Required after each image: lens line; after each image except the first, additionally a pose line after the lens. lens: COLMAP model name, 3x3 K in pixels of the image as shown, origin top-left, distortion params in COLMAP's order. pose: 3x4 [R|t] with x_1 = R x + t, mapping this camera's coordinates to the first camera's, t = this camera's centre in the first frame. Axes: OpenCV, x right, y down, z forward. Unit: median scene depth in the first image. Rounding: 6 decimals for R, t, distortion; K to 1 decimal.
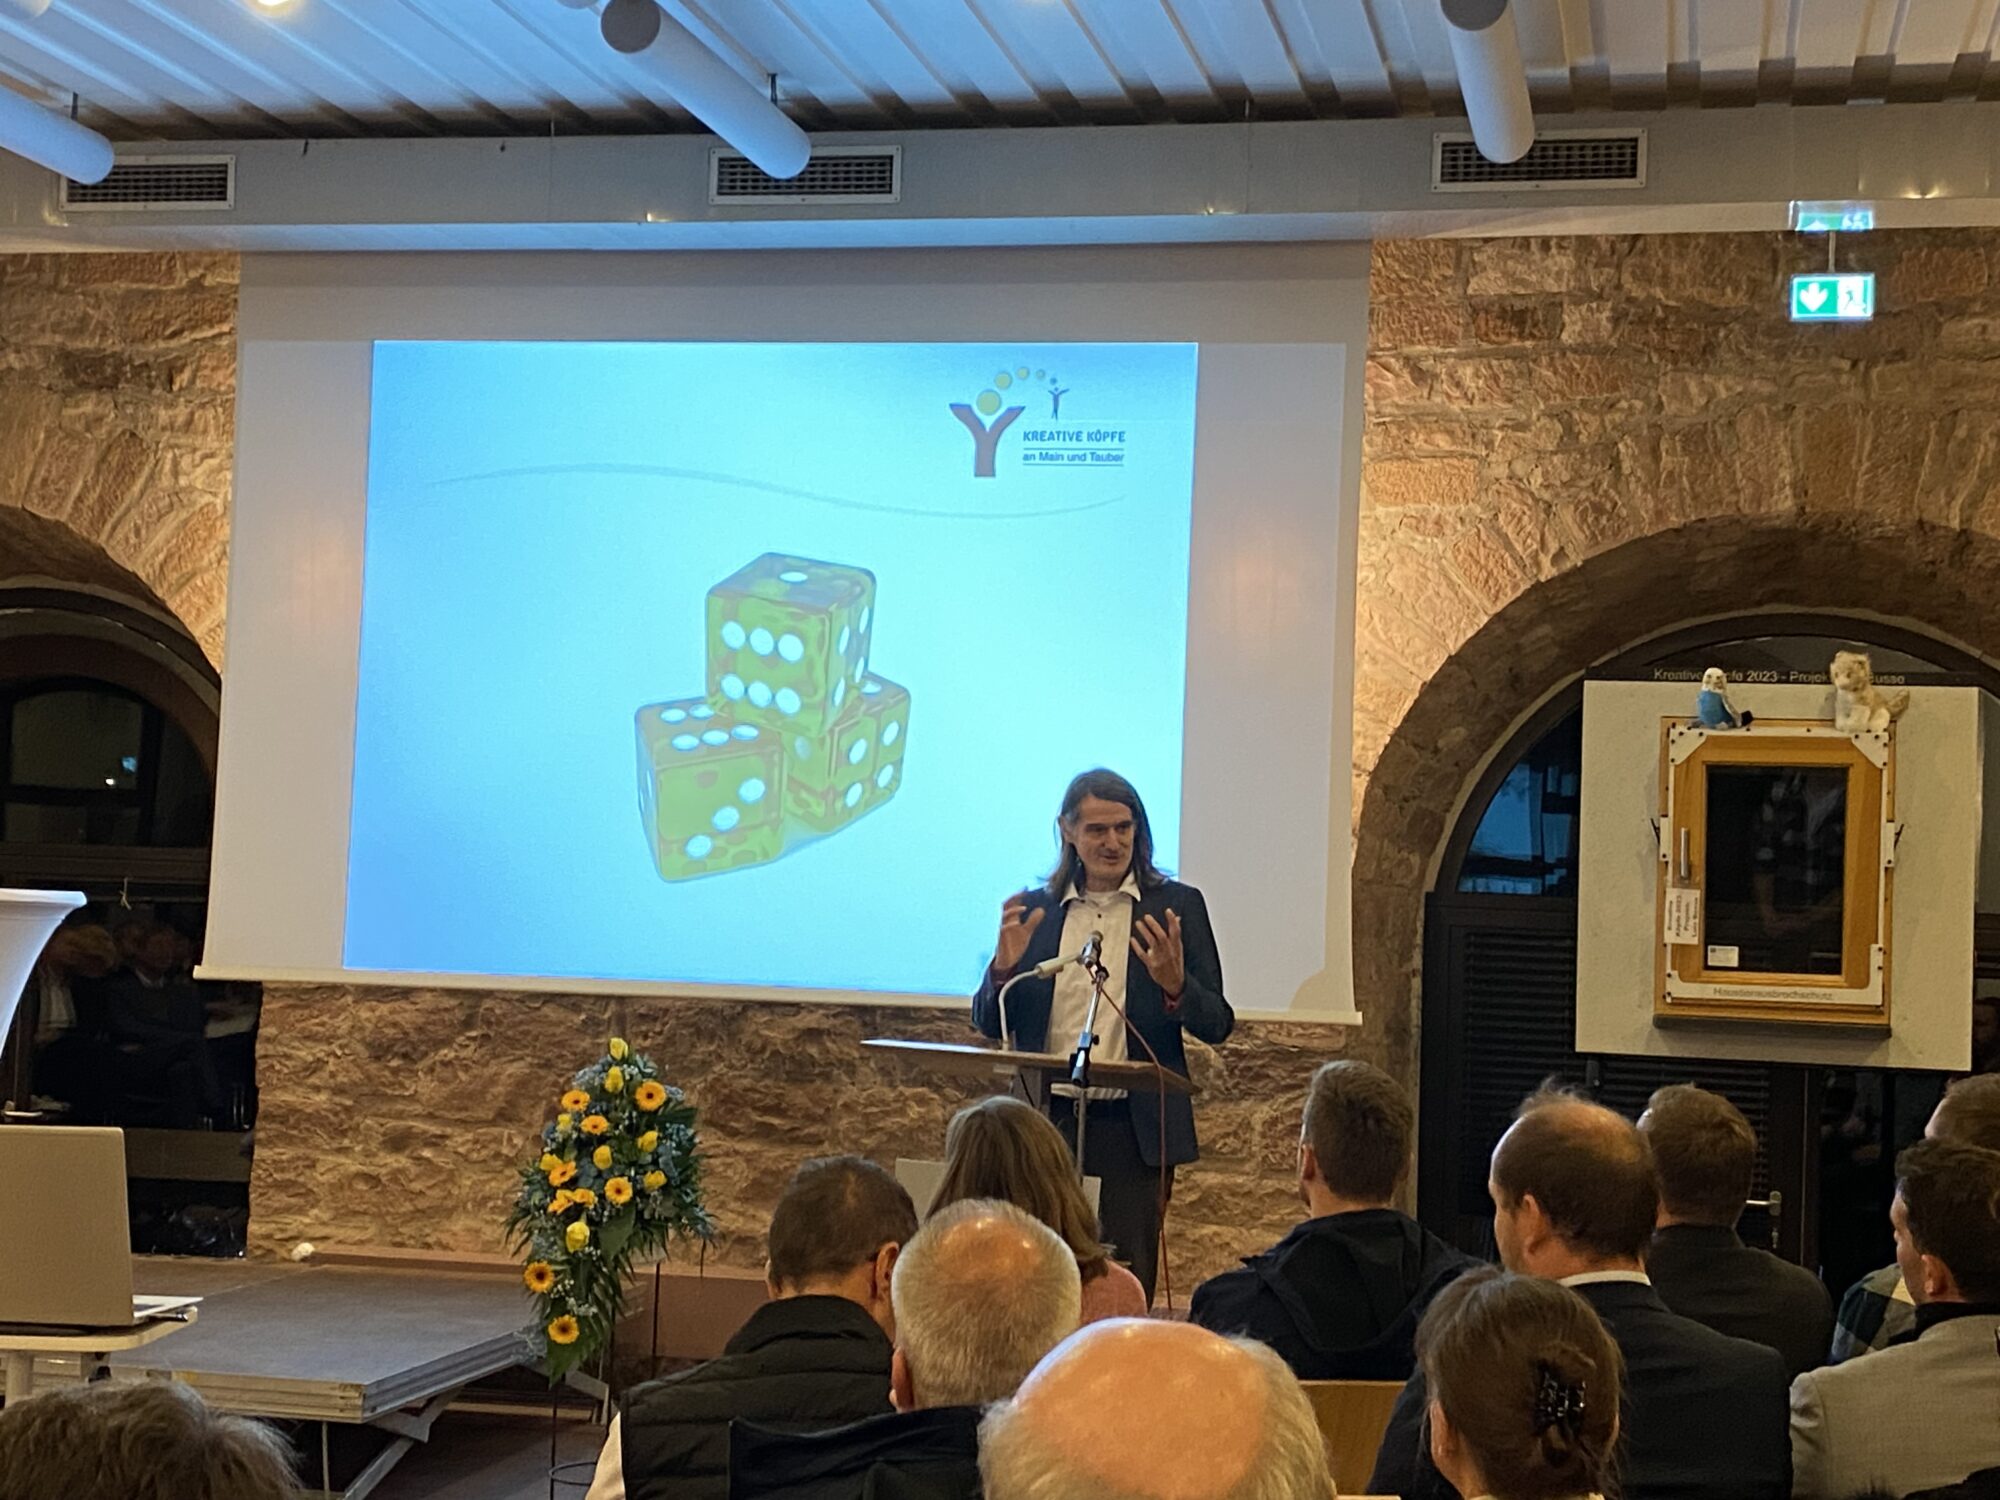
lens RADIAL K [[3181.7, 0, 1046.6], [0, 3181.7, 729.0], [0, 0, 1]] dist [0.120850, 0.000000]
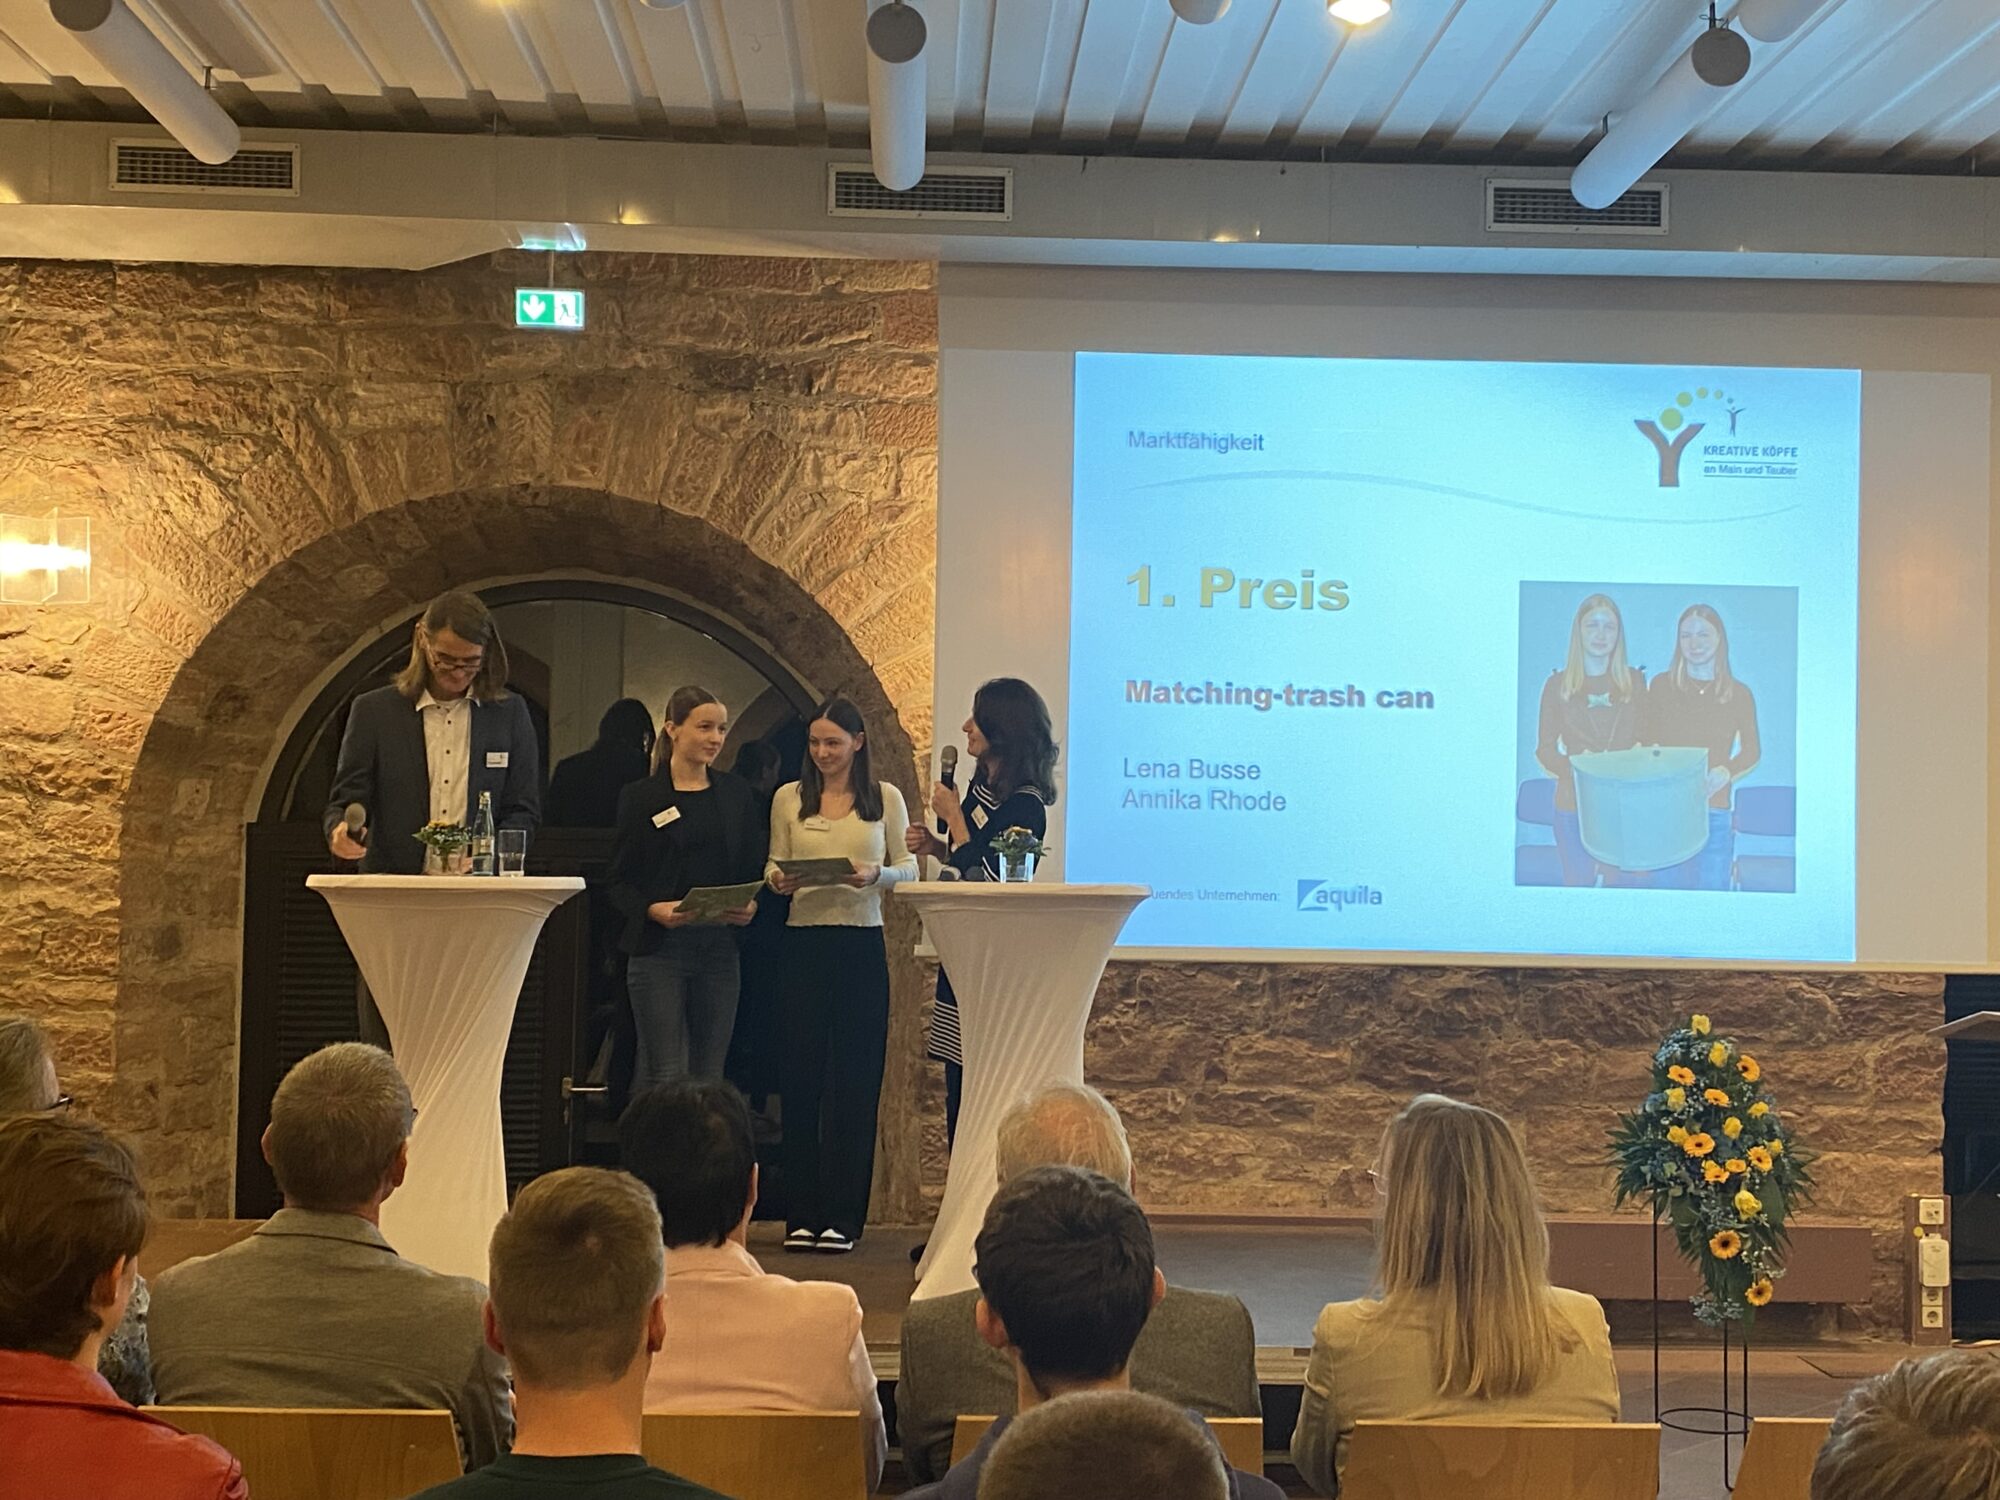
lens RADIAL K [[2610.7, 0, 1035.1], [0, 2610.7, 756.6], [0, 0, 1]] dist [0.096100, 0.000000]
pose [[0.965275, -0.010236, 0.261034, -0.439865], [0.003732, 0.999670, 0.025398, -0.009202], [-0.261208, -0.023542, 0.964995, 0.164623]]
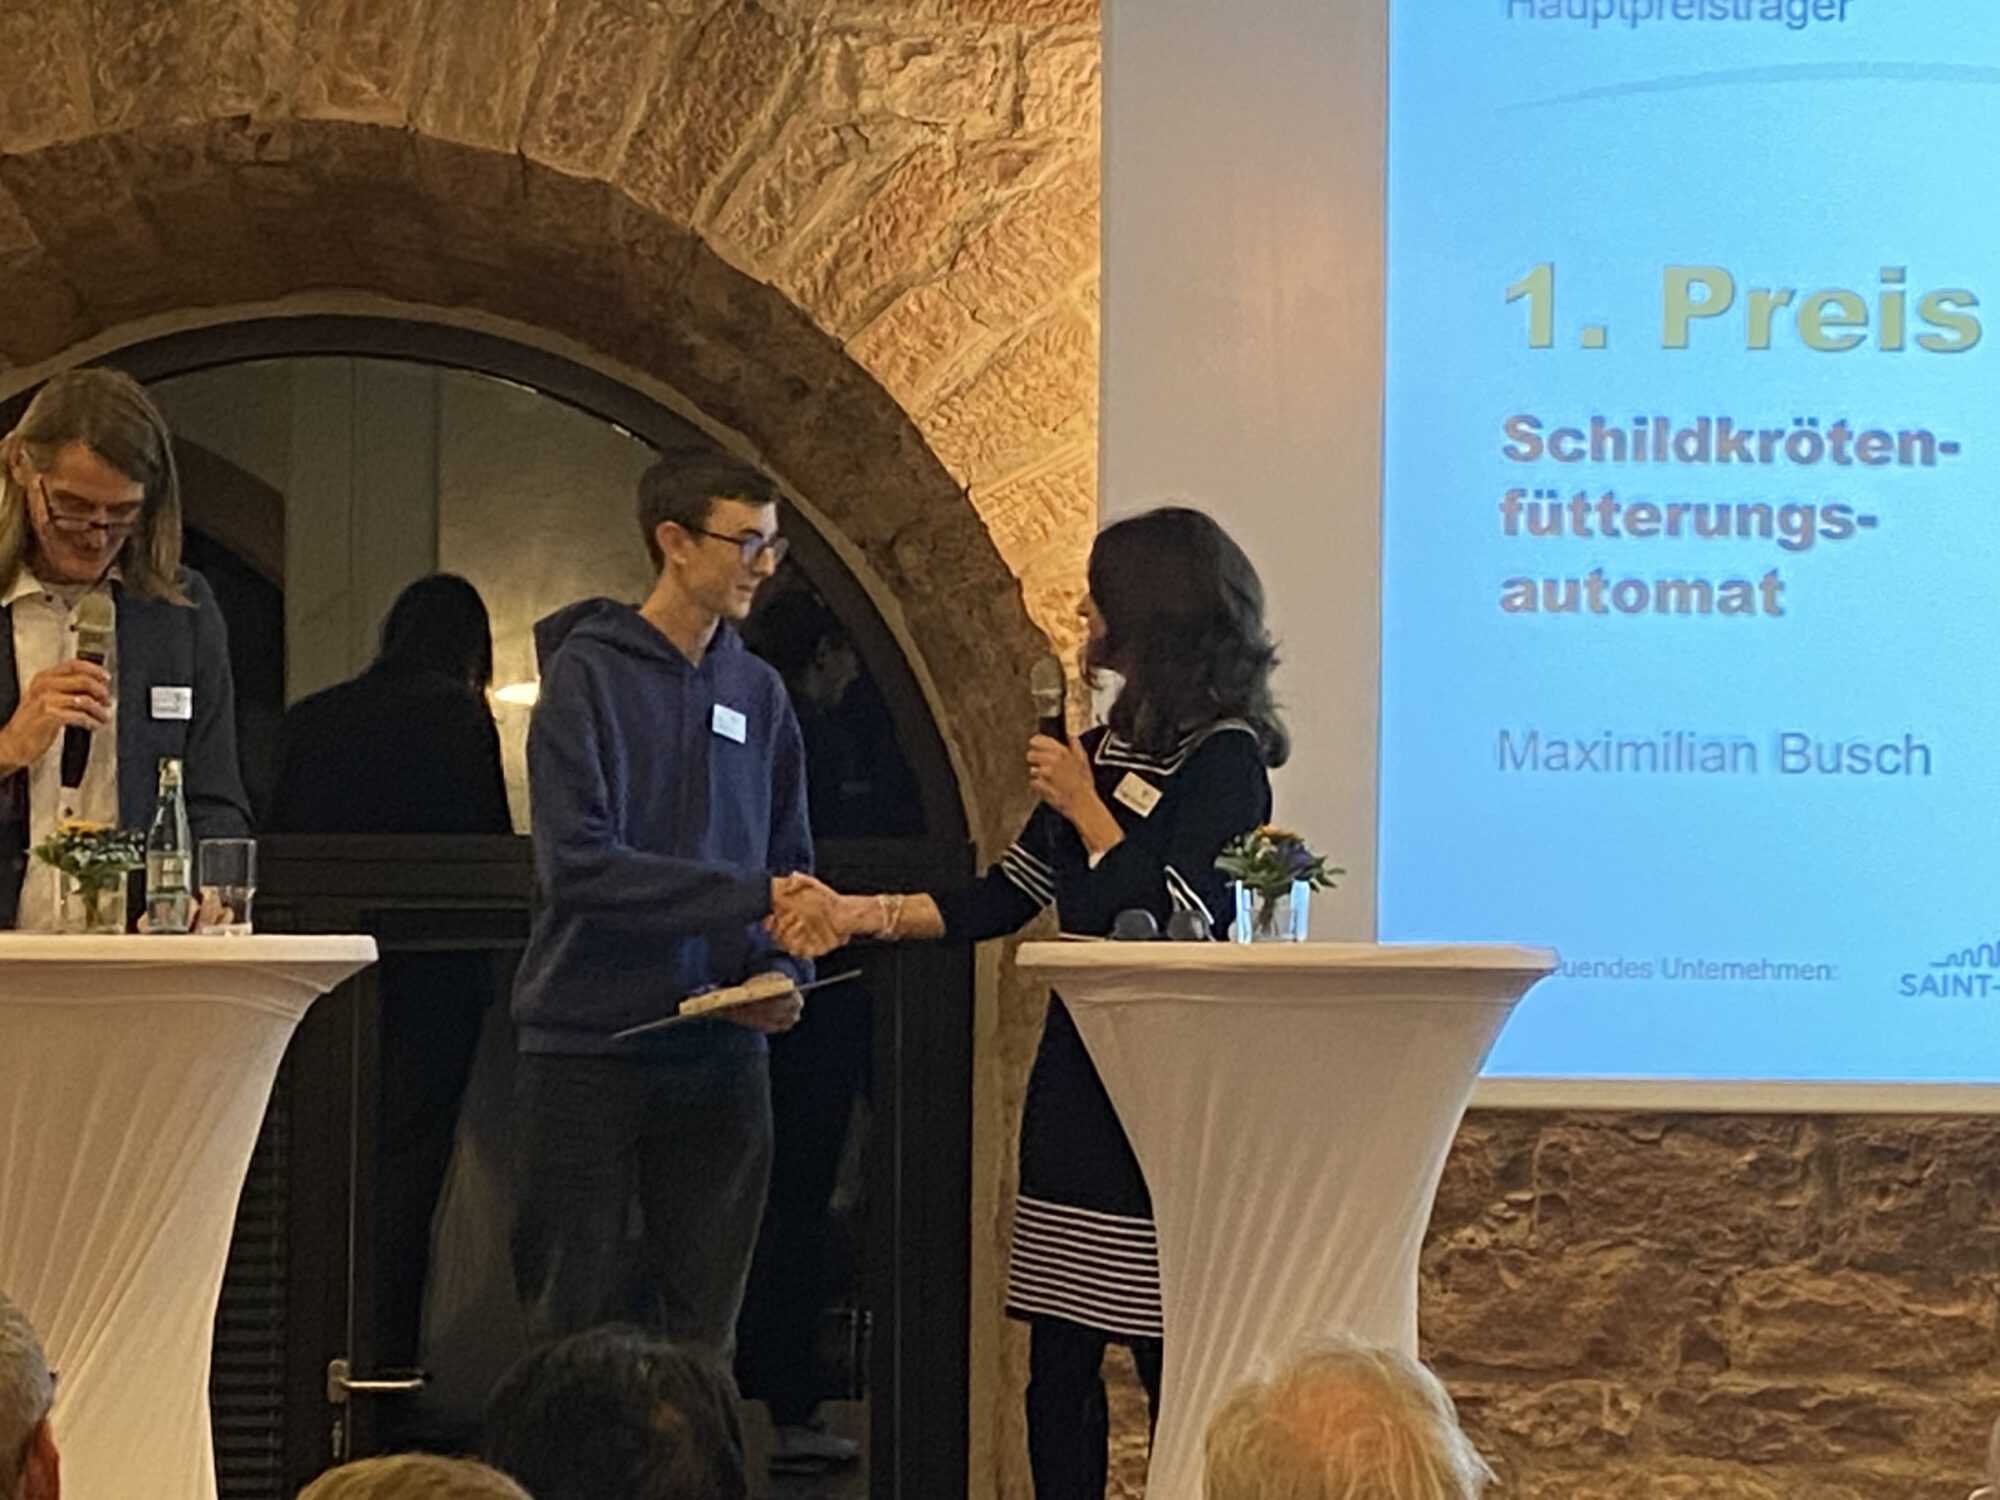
lens RADIAL K [[5753.6, 0, 1016.3], [0, 5753.6, 669.8], [0, 0, 1]] dist [0.118834, 0.000000]
pose [[0.978002, -0.017900, 0.207824, -0.446722], [0.013210, 0.999626, 0.023934, -0.010661], [-0.208175, -0.020662, 0.977873, 0.127899]]
